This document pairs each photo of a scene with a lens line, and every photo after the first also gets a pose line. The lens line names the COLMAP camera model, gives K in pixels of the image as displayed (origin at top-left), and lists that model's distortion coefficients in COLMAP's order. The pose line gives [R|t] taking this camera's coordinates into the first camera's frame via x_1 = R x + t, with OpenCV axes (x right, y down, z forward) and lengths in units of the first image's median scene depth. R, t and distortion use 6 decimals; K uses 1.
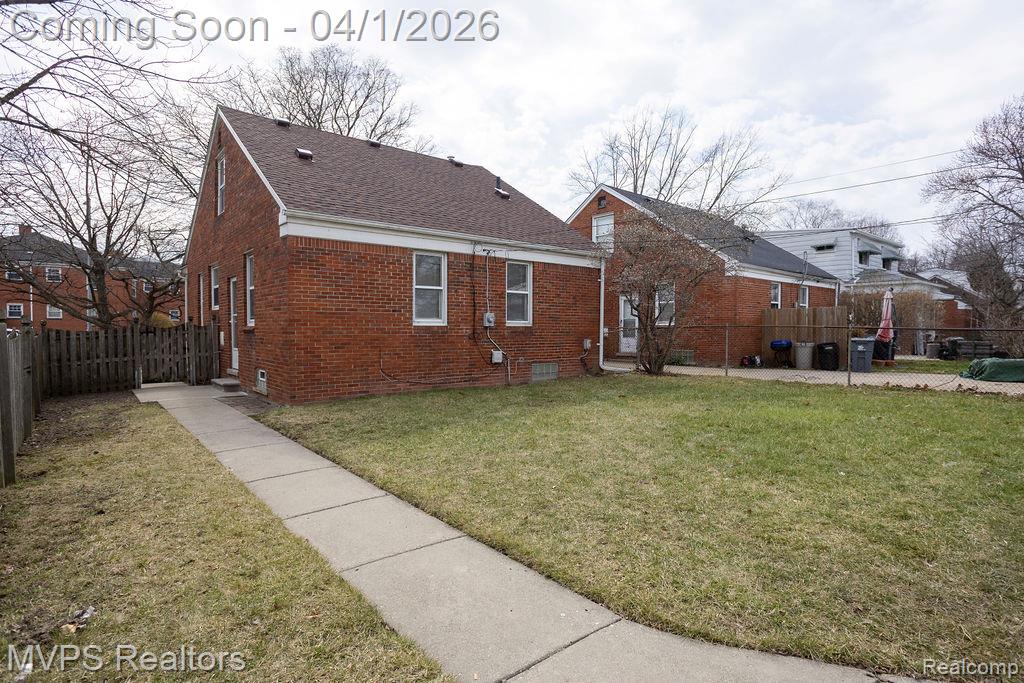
lens RADIAL K [[504.7, 0, 512.0], [0, 504.7, 341.5], [0, 0, 1]] dist [-0.018889, 0.023886]
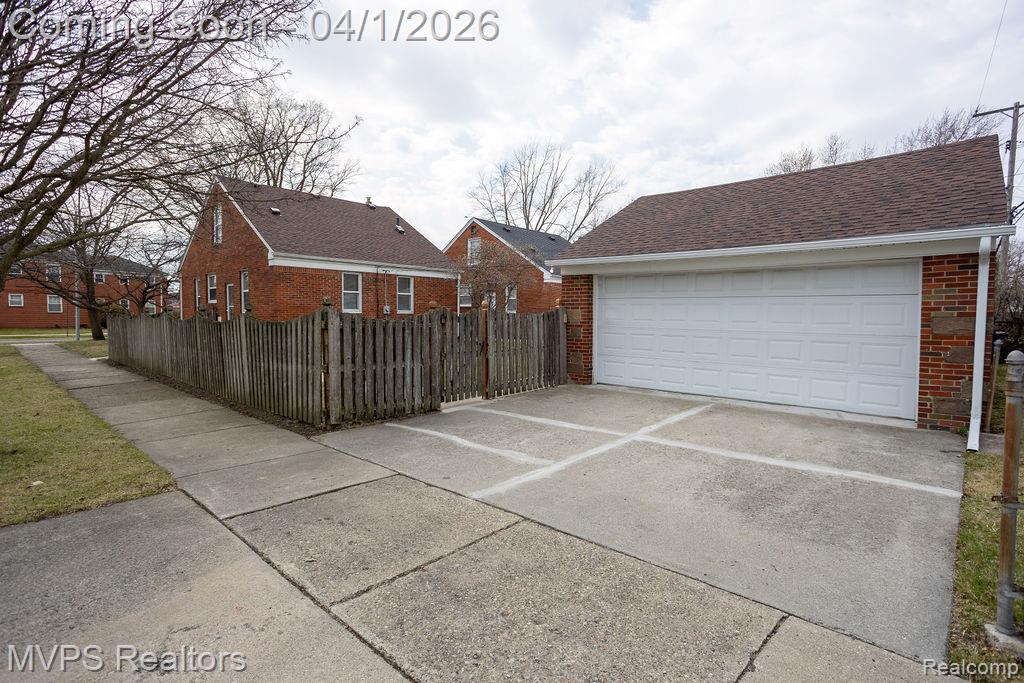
lens RADIAL K [[504.7, 0, 512.0], [0, 504.7, 341.5], [0, 0, 1]] dist [-0.018889, 0.023886]
pose [[0.992085, -0.004275, 0.125498, 0.161989], [0.001388, 0.999733, 0.023084, 0.026692], [-0.125563, -0.022727, 0.991825, -0.781529]]
